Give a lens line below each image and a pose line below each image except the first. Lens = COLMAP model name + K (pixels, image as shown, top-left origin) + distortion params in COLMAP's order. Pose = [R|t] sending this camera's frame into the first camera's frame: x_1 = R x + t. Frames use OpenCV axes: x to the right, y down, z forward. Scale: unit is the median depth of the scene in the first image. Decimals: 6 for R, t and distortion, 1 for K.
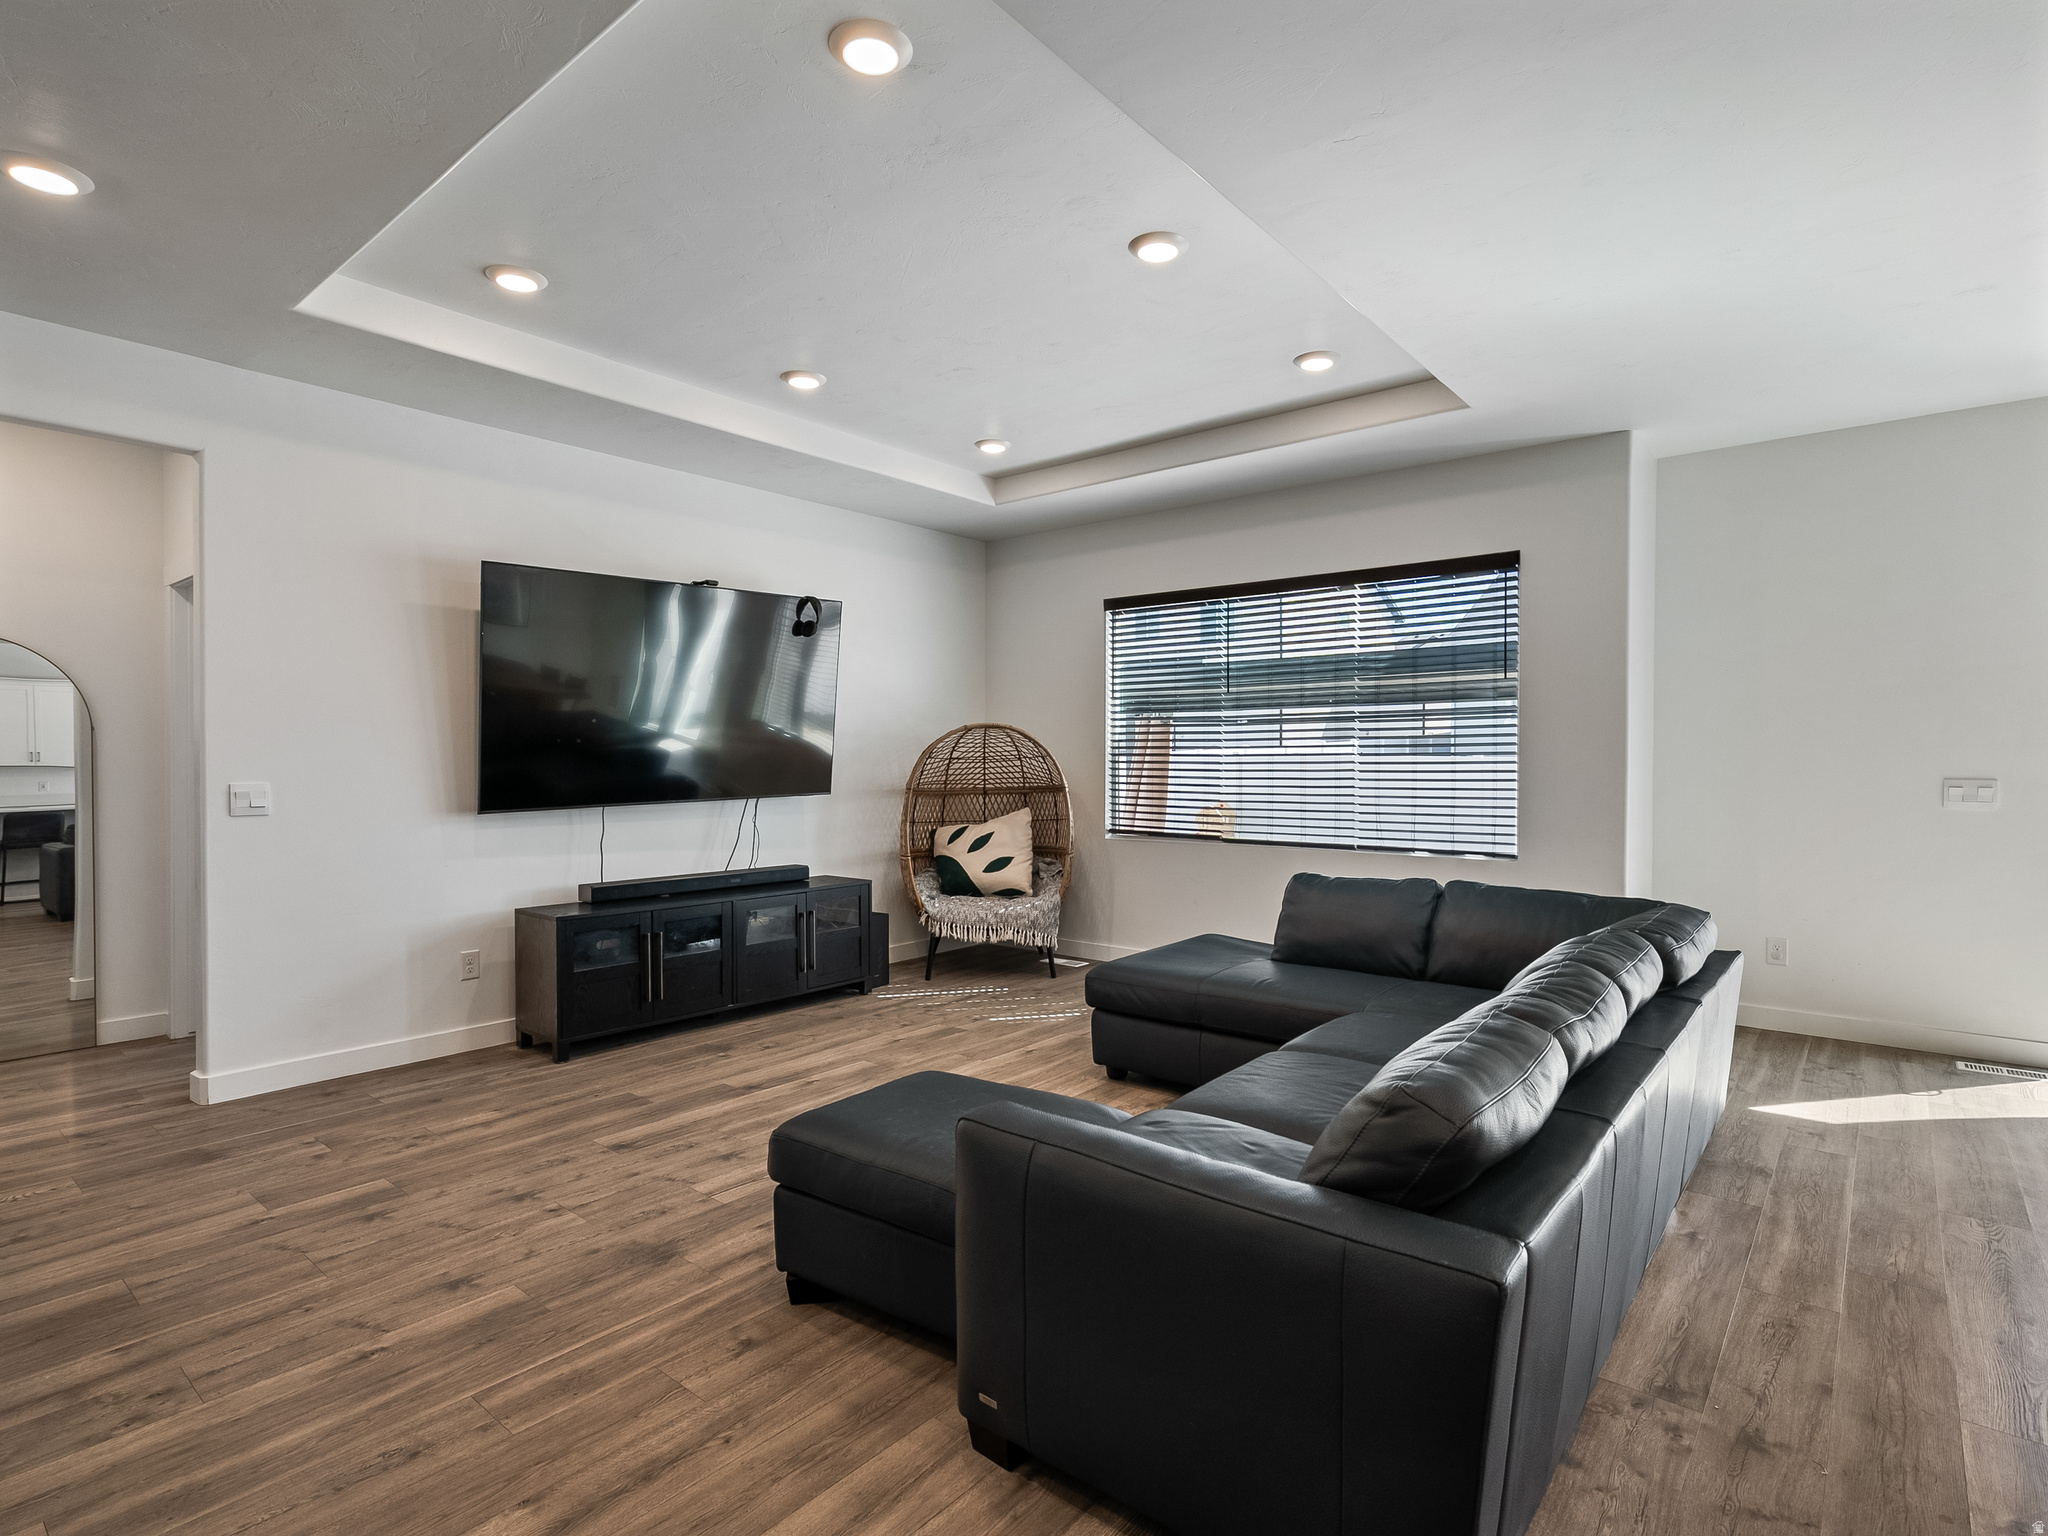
lens RADIAL K [[1041.2, 0, 1020.8], [0, 1041.2, 767.1], [0, 0, 1]] dist [-0.003614, 0.000414]
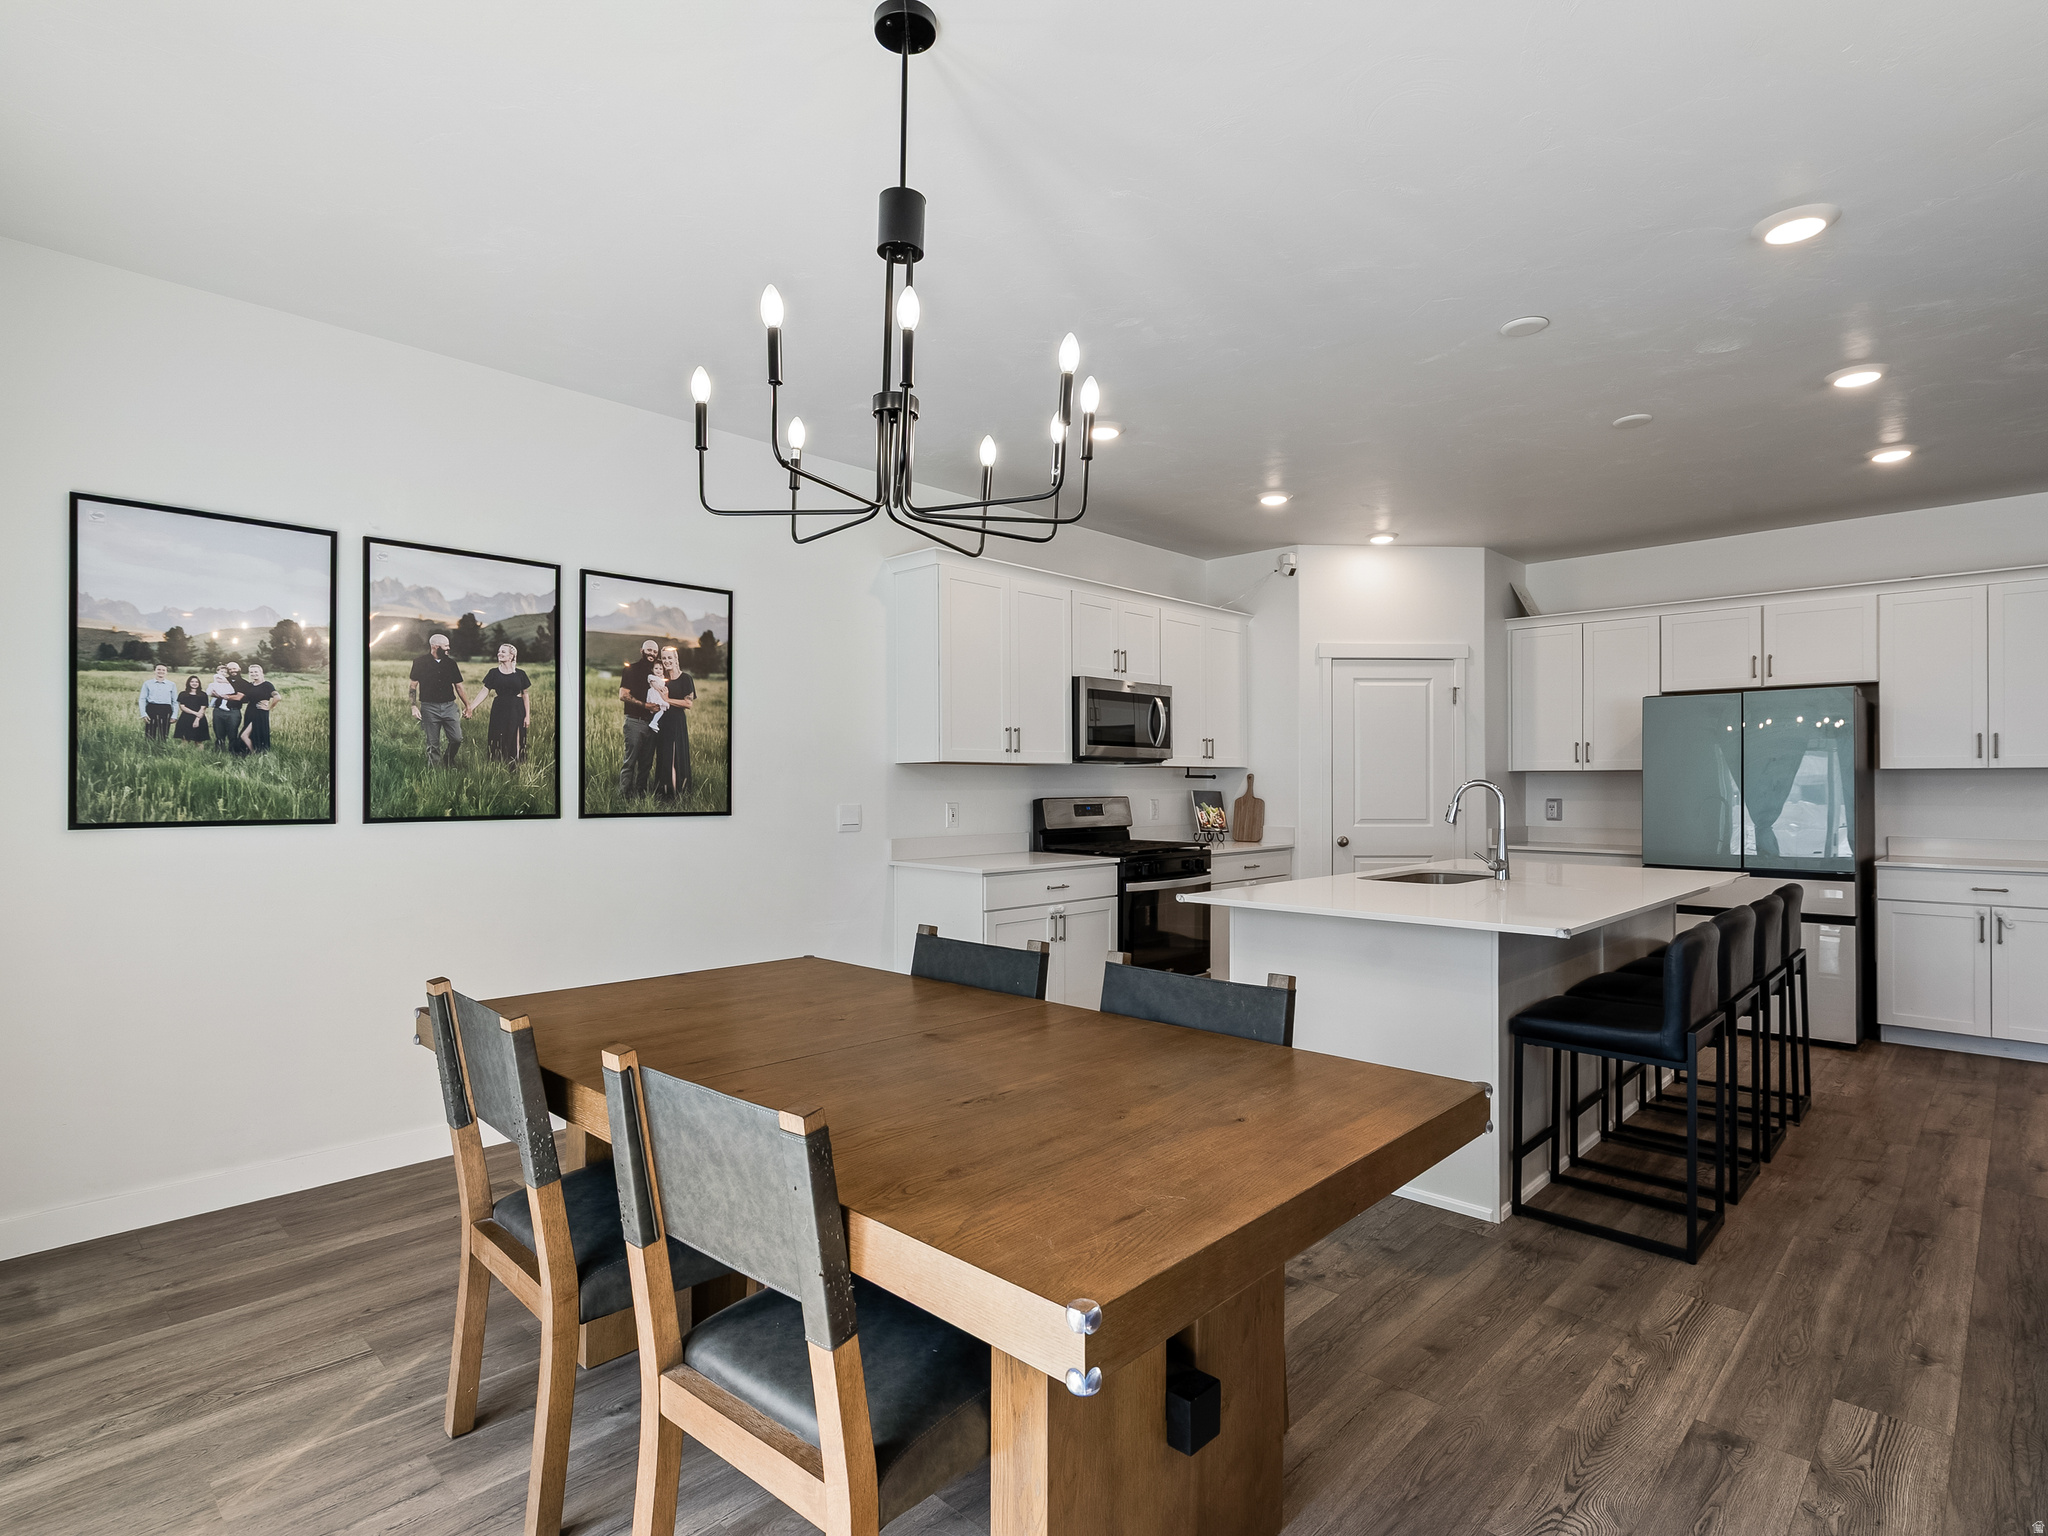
lens RADIAL K [[1046.1, 0, 1022.1], [0, 1046.1, 774.2], [0, 0, 1]] dist [-0.004743, 0.001697]
pose [[-0.997375, -0.001329, 0.072394, 0.832058], [-0.001292, 0.999999, 0.000550, -0.011263], [-0.072395, 0.000455, -0.997376, 0.995226]]
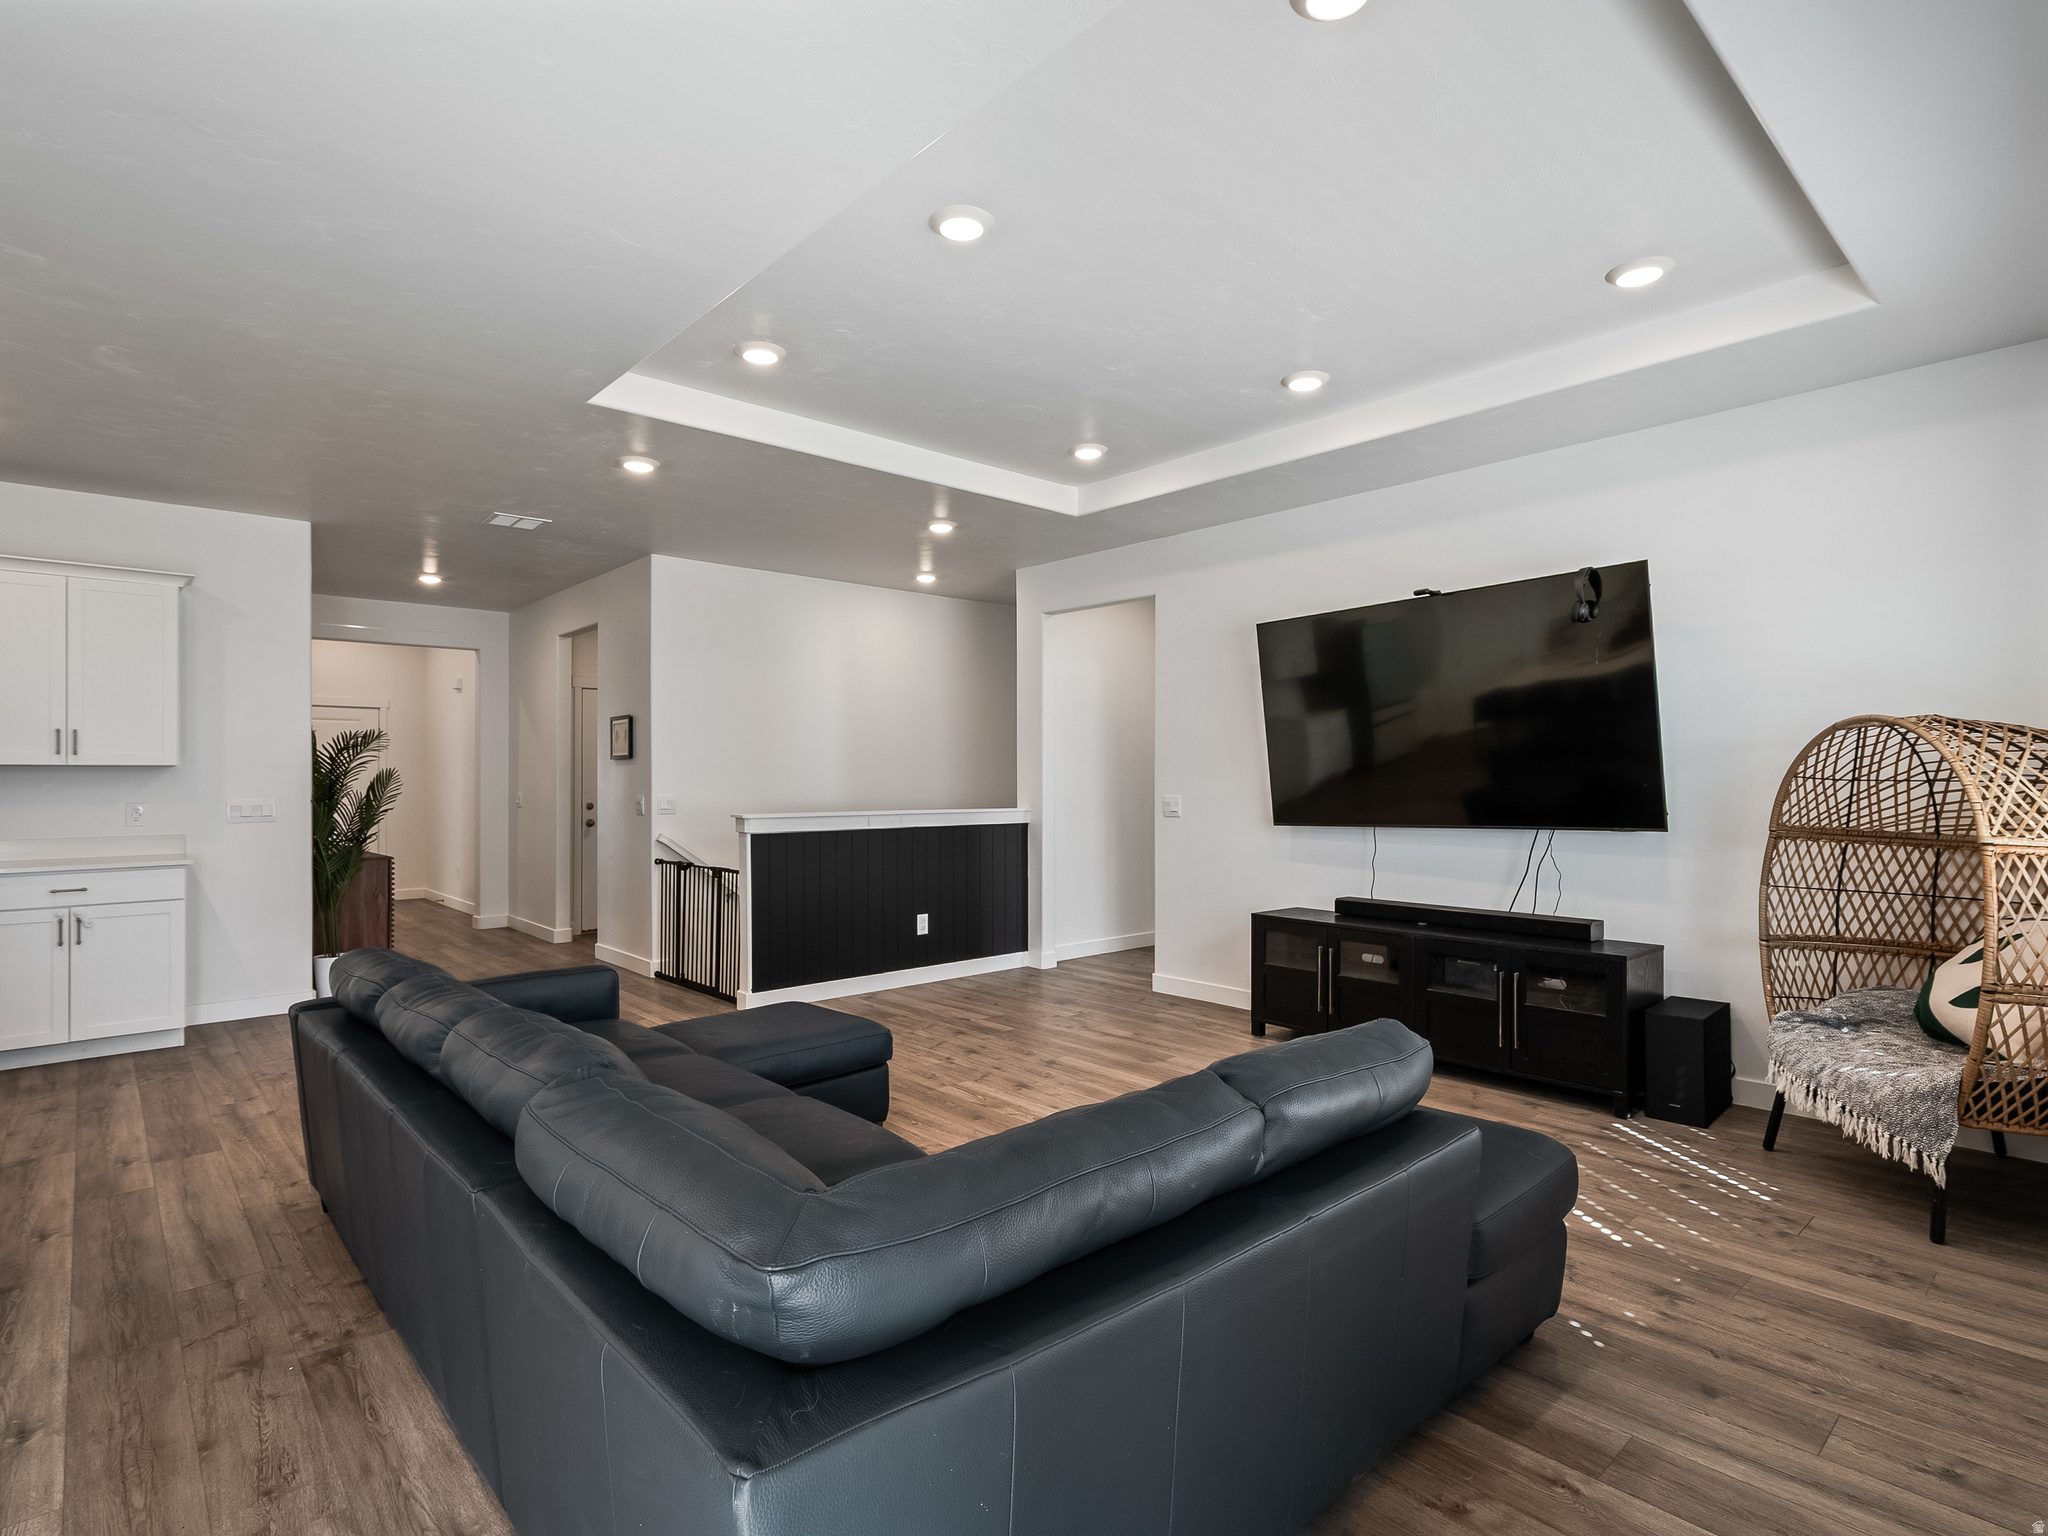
lens RADIAL K [[1046.1, 0, 1022.1], [0, 1046.1, 774.2], [0, 0, 1]] dist [-0.004743, 0.001697]
pose [[-0.142509, -0.004209, -0.989785, 0.810355], [-0.005790, 0.999977, -0.003419, -0.010993], [0.989777, 0.005244, -0.142531, 0.938171]]
